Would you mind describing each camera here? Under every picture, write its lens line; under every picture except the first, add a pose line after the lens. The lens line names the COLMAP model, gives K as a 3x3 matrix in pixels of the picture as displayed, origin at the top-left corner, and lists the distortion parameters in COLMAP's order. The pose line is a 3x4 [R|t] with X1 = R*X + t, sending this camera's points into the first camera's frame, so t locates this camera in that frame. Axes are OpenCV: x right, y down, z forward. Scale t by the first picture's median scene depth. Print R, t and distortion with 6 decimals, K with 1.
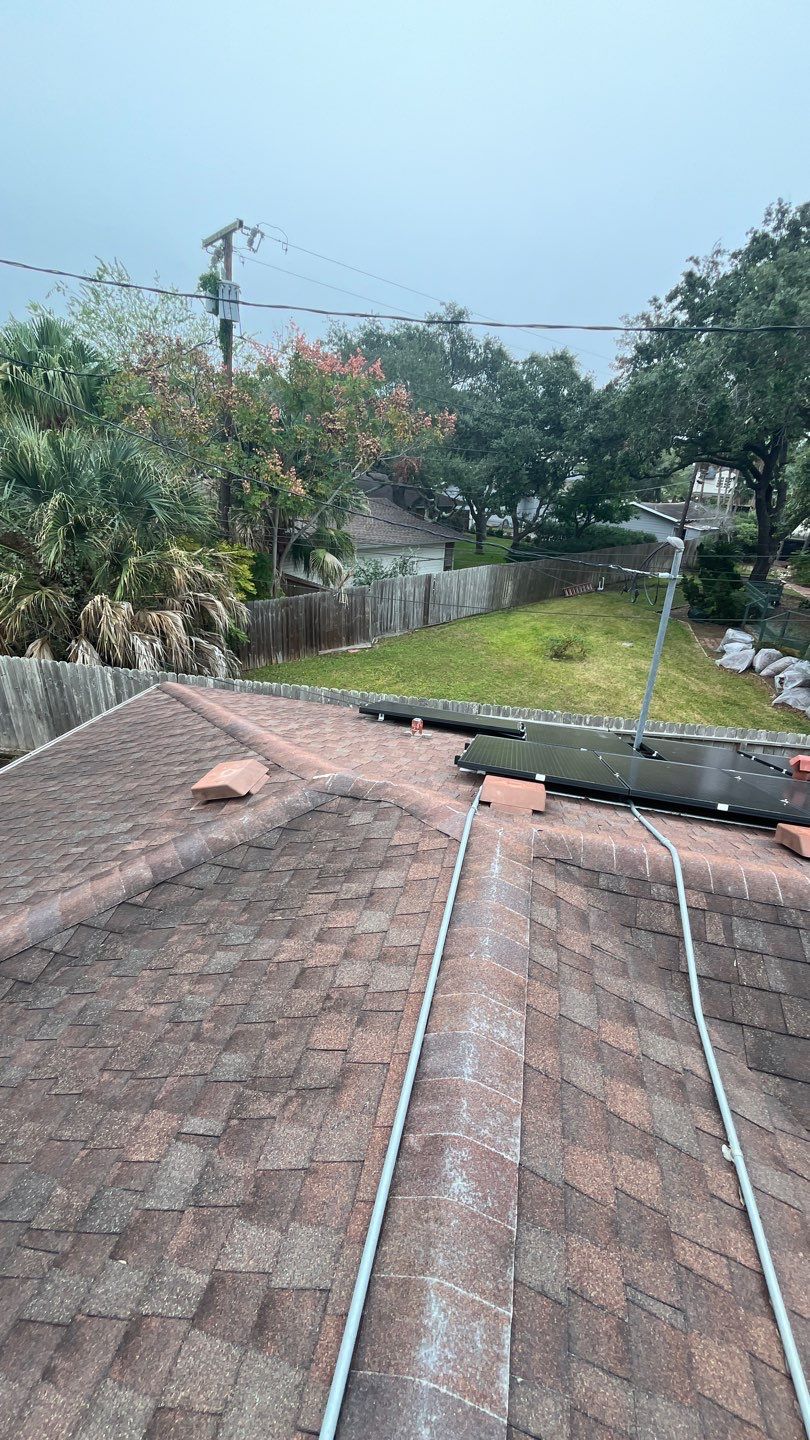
lens RADIAL K [[578.7, 0, 406.6], [0, 578.7, 717.2], [0, 0, 1]] dist [-0.003672, 0.000176]
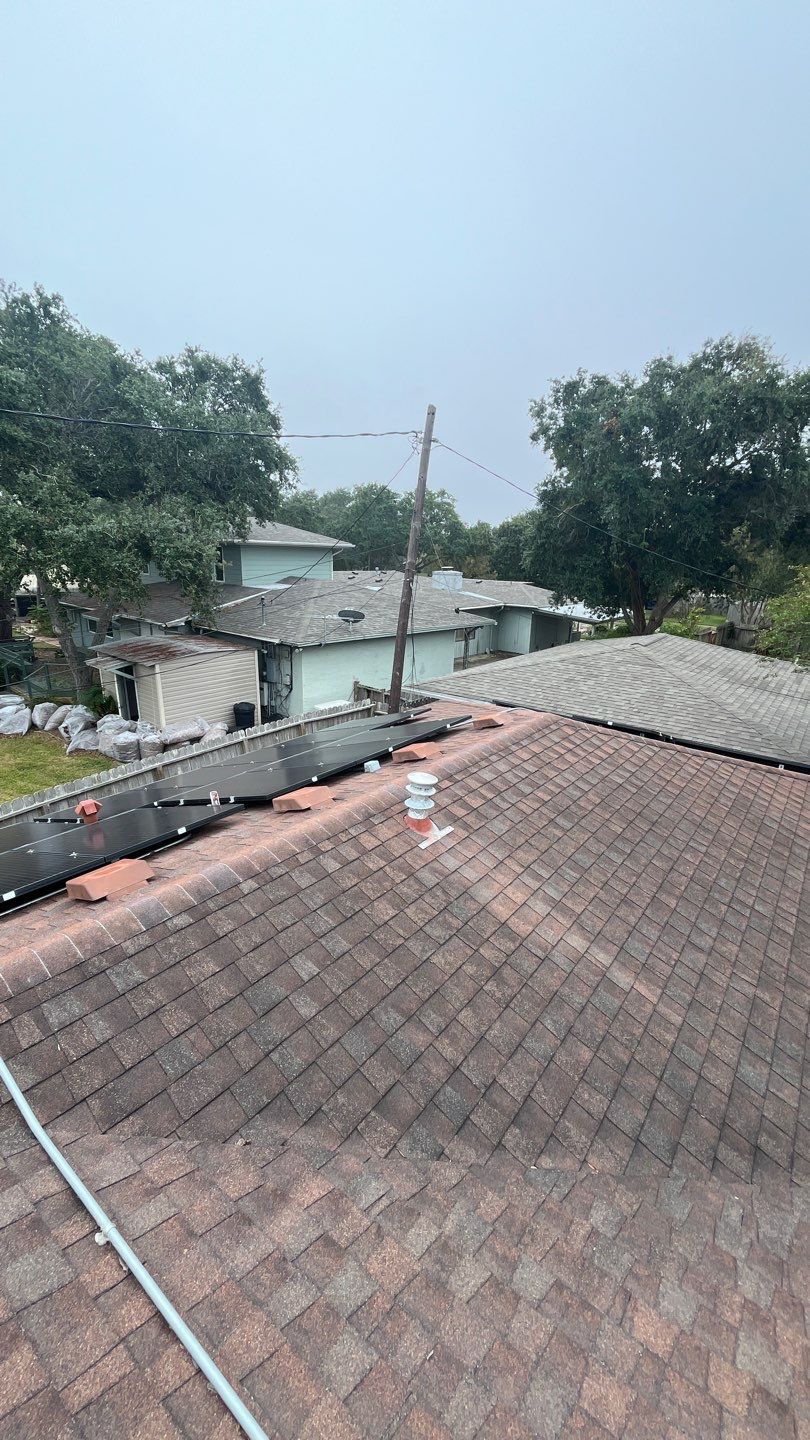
lens RADIAL K [[578.7, 0, 406.7], [0, 578.7, 717.8], [0, 0, 1]] dist [-0.003672, 0.000176]
pose [[0.414475, -0.287166, 0.863566, 0.033100], [0.361533, 0.922776, 0.133335, -0.000999], [-0.835167, 0.256944, 0.486287, -0.025858]]
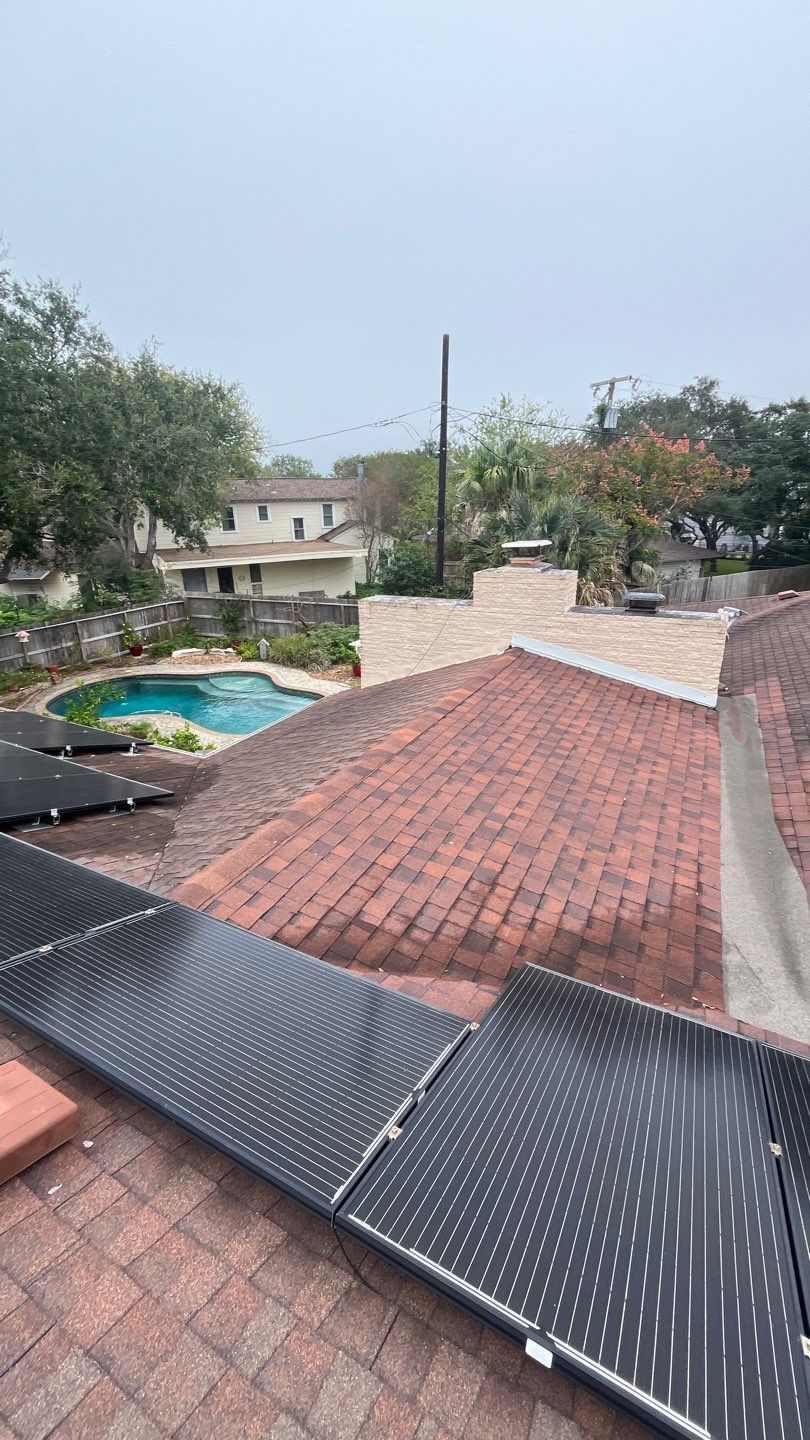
lens RADIAL K [[578.7, 0, 417.4], [0, 578.7, 712.5], [0, 0, 1]] dist [-0.003672, 0.000176]
pose [[0.963689, 0.020343, -0.266251, -0.633910], [-0.039080, 0.997102, -0.065265, 0.474220], [0.264152, 0.073301, 0.961692, -1.213398]]
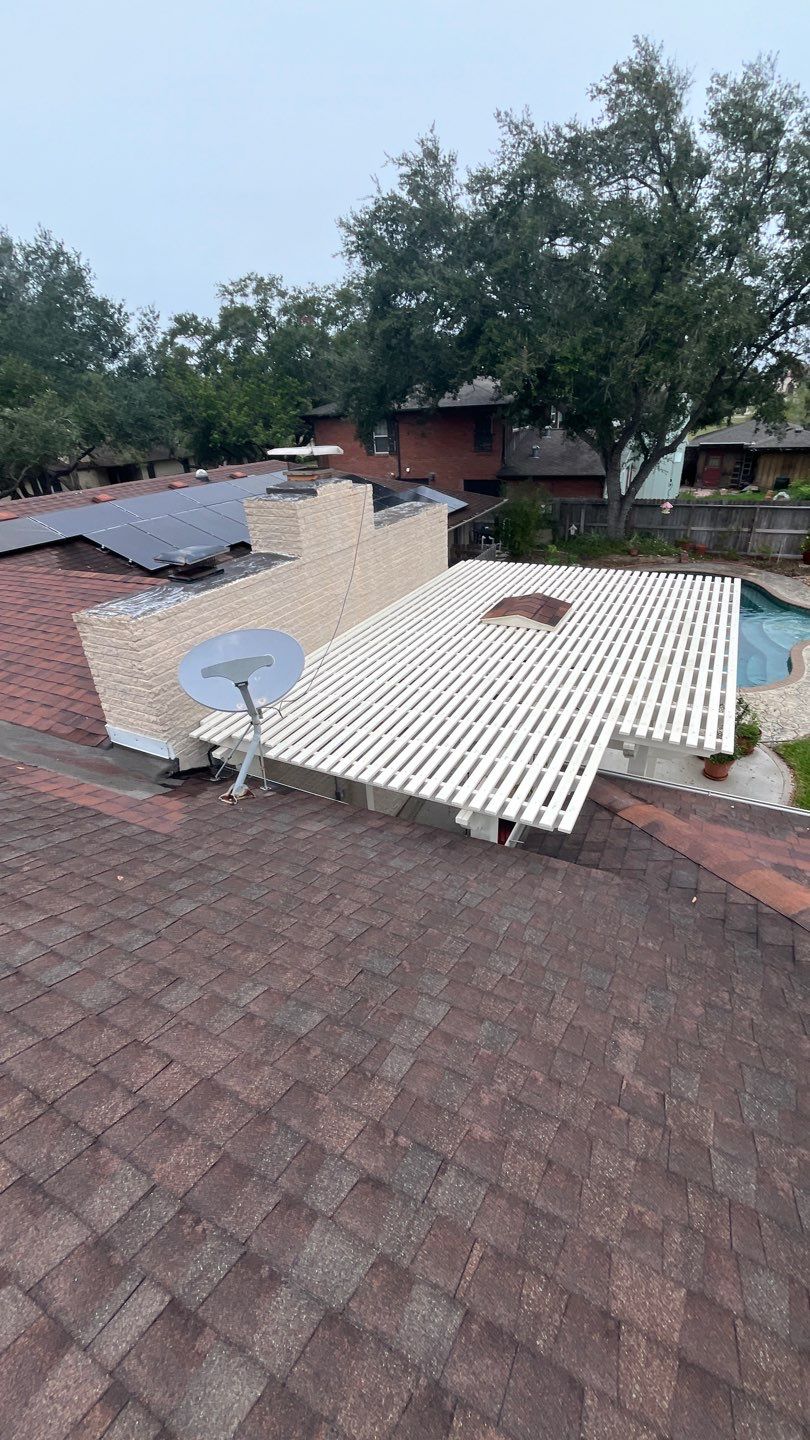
lens RADIAL K [[578.7, 0, 406.8], [0, 578.7, 718.1], [0, 0, 1]] dist [-0.003672, 0.000176]
pose [[-0.248158, 0.427545, -0.869266, -0.038398], [-0.355633, 0.794470, 0.492283, 0.003531], [0.901079, 0.431304, -0.045105, 0.000856]]
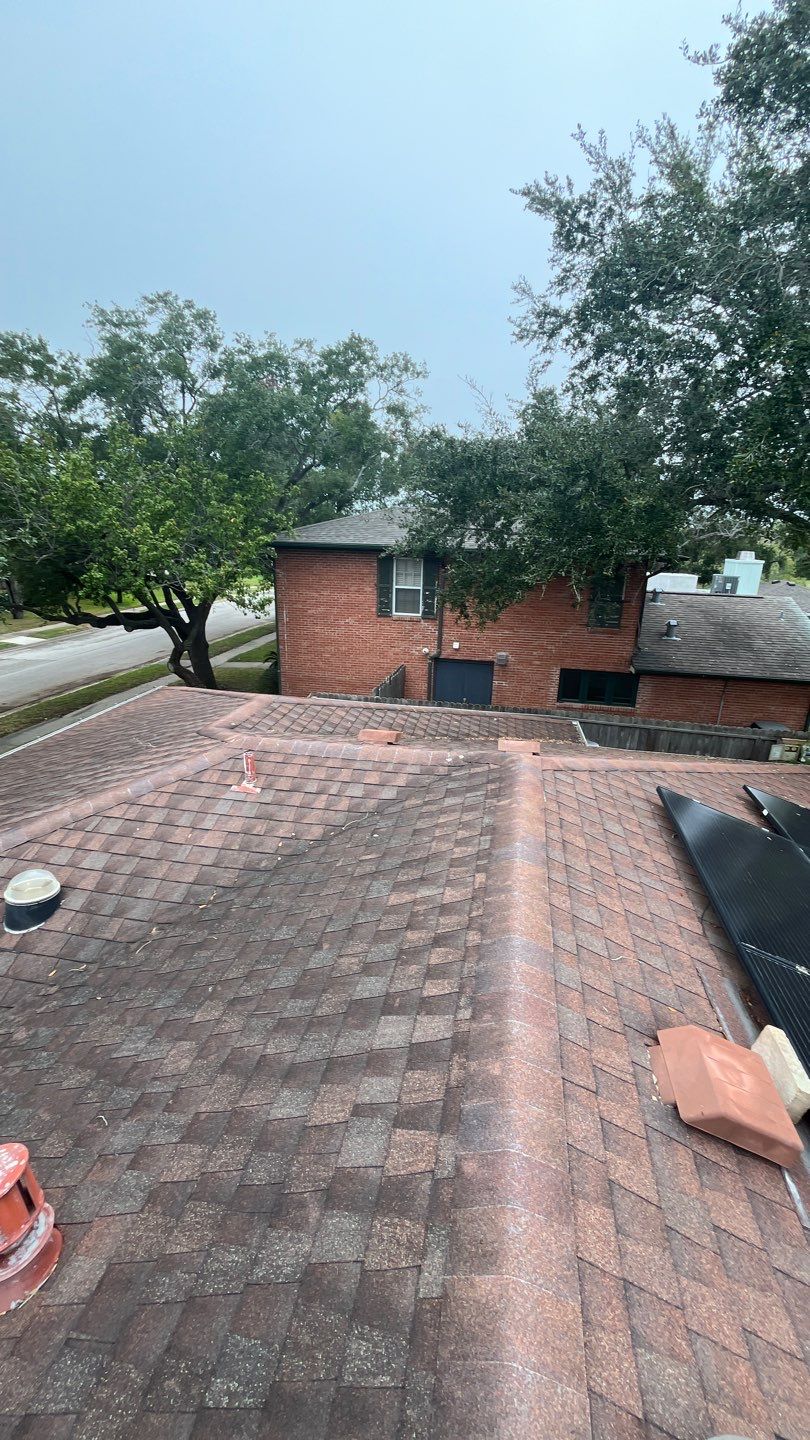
lens RADIAL K [[578.7, 0, 407.3], [0, 578.7, 717.6], [0, 0, 1]] dist [-0.003672, 0.000176]
pose [[0.043686, 0.262510, -0.963940, -1.632119], [-0.430599, 0.875587, 0.218934, 0.360348], [0.901486, 0.405507, 0.151287, -1.084446]]
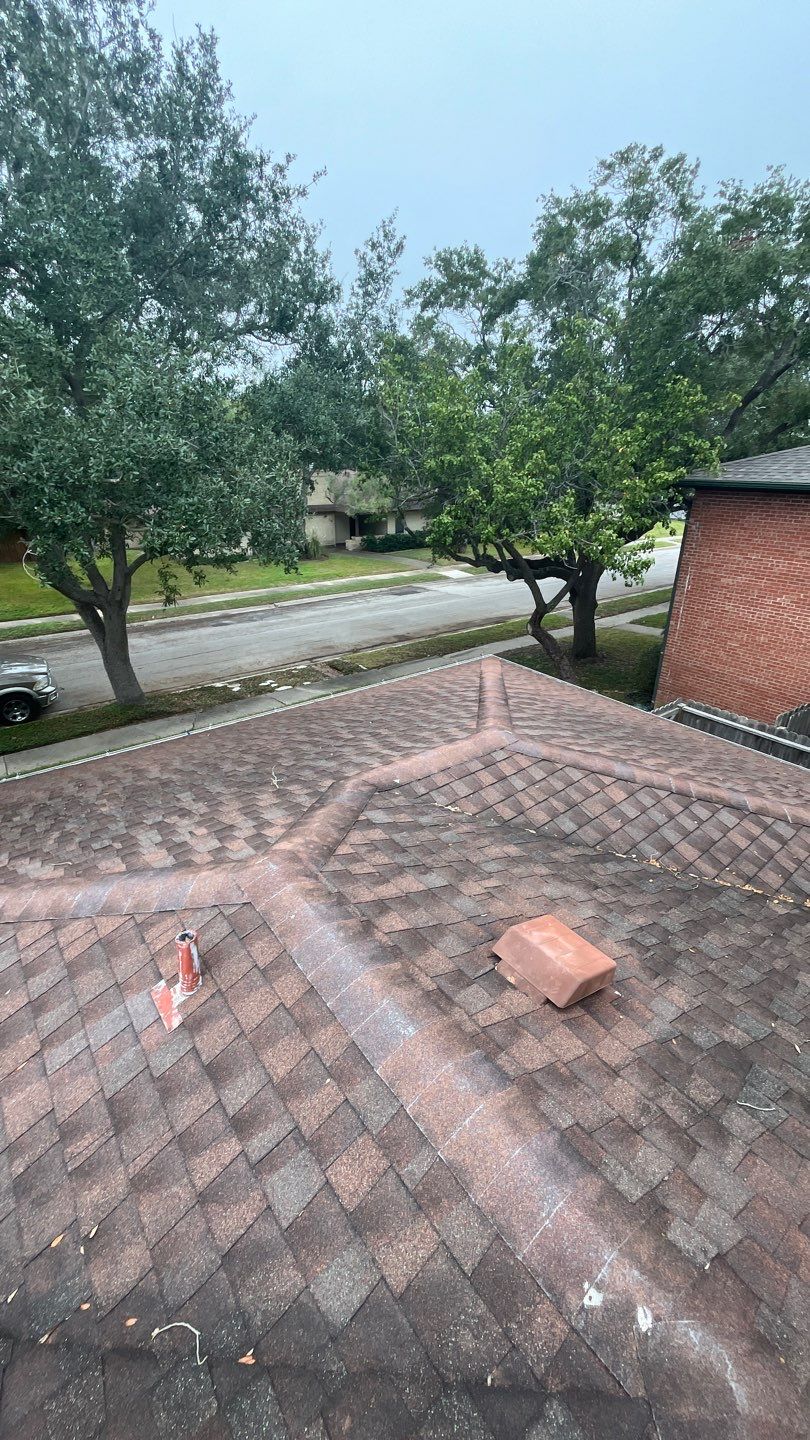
lens RADIAL K [[578.7, 0, 405.7], [0, 578.7, 718.1], [0, 0, 1]] dist [-0.003672, 0.000176]
pose [[-0.637638, 0.265591, -0.723104, -2.025303], [-0.348670, 0.737525, 0.578348, 0.319542], [0.686911, 0.620901, -0.377670, -1.023251]]
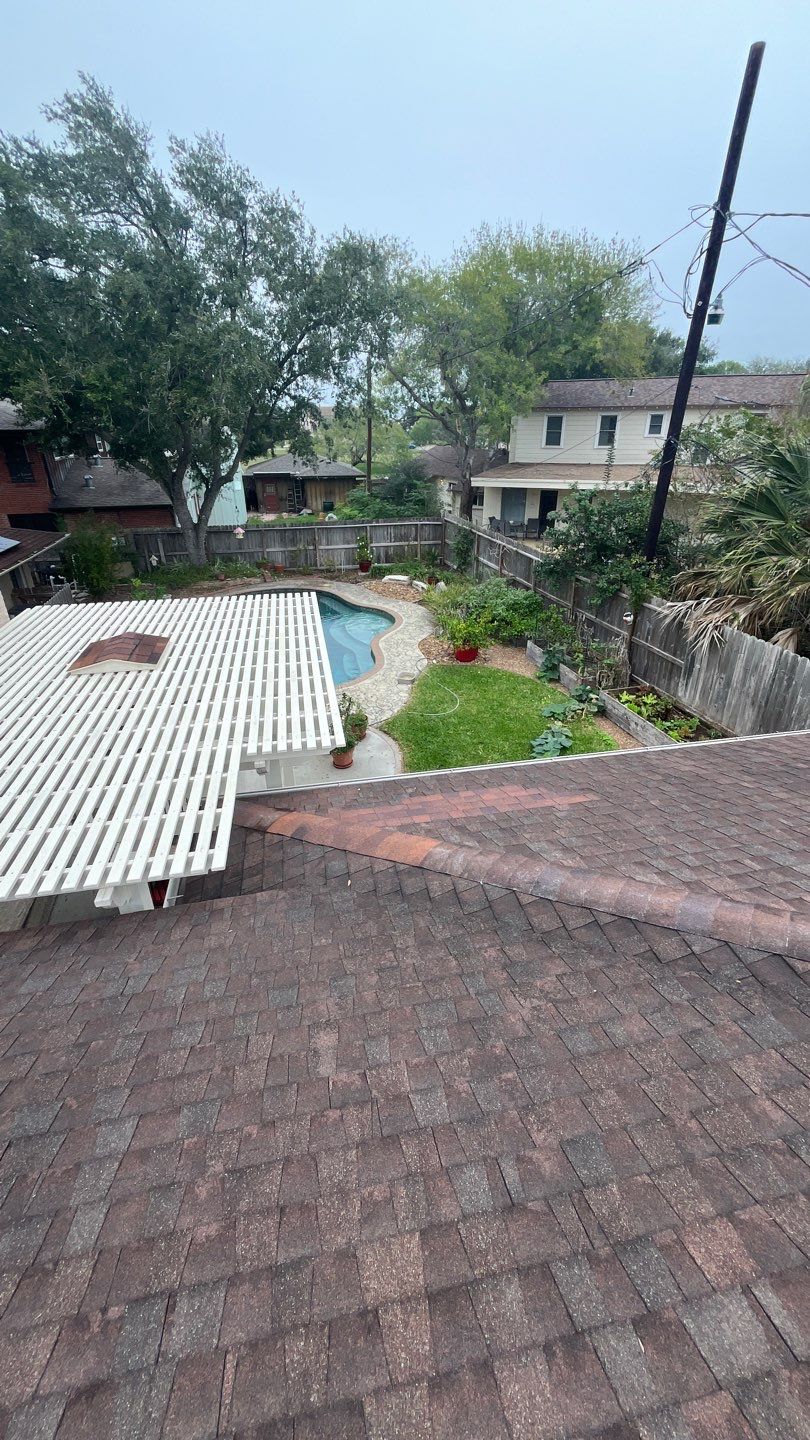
lens RADIAL K [[578.7, 0, 407.1], [0, 578.7, 717.7], [0, 0, 1]] dist [-0.003672, 0.000176]
pose [[0.404777, 0.369667, -0.836362, -0.039727], [-0.345968, 0.908562, 0.234140, -0.004126], [0.846441, 0.194580, 0.495658, 0.008969]]
